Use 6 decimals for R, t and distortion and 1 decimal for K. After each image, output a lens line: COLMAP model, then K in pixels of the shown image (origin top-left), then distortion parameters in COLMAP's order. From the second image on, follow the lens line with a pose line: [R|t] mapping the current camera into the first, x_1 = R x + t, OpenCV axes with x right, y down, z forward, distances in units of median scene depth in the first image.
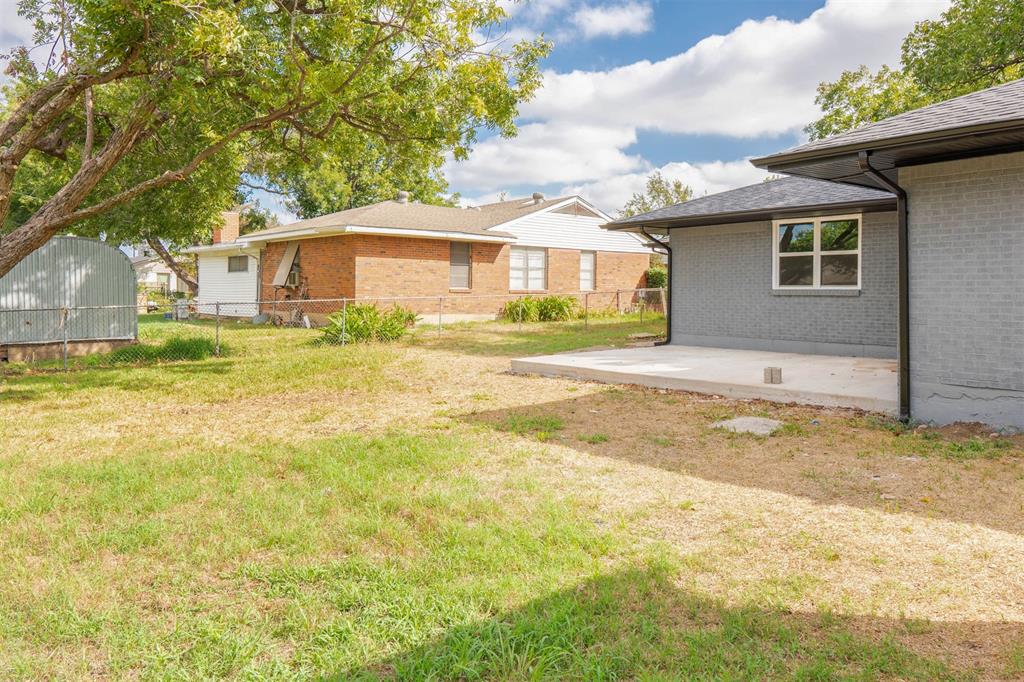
lens RADIAL K [[714.6, 0, 512.0], [0, 714.6, 341.0], [0, 0, 1]] dist [-0.001865, -0.000907]
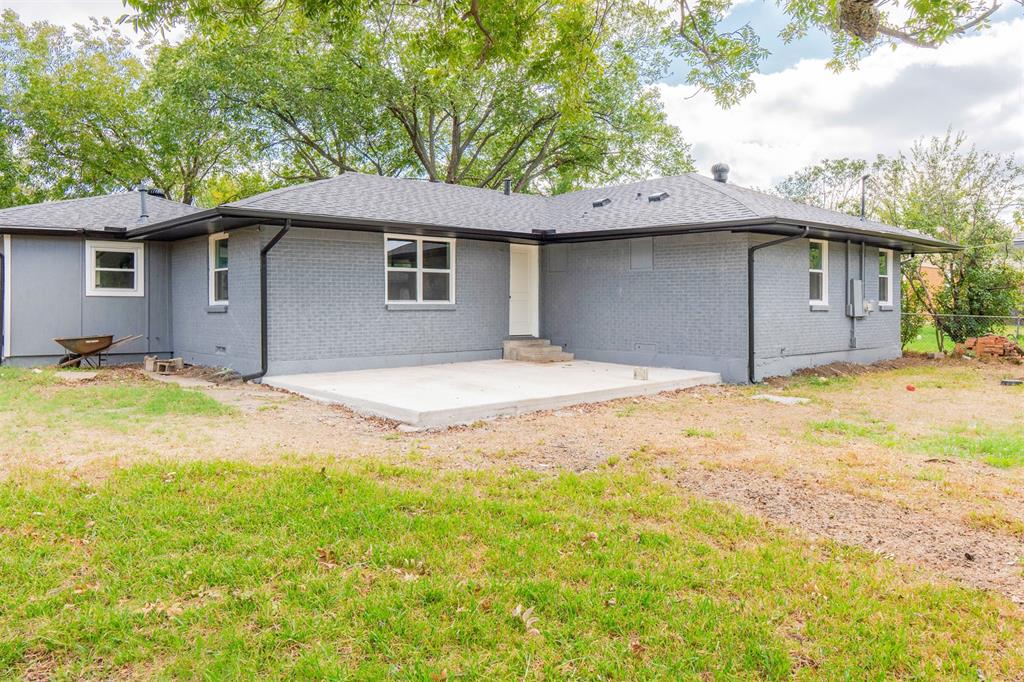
lens RADIAL K [[714.6, 0, 512.0], [0, 714.6, 341.0], [0, 0, 1]] dist [-0.001865, -0.000907]
pose [[0.045089, -0.047086, 0.997873, -0.625829], [0.074967, 0.996231, 0.043621, -0.053814], [-0.996166, 0.072841, 0.048449, 0.816365]]
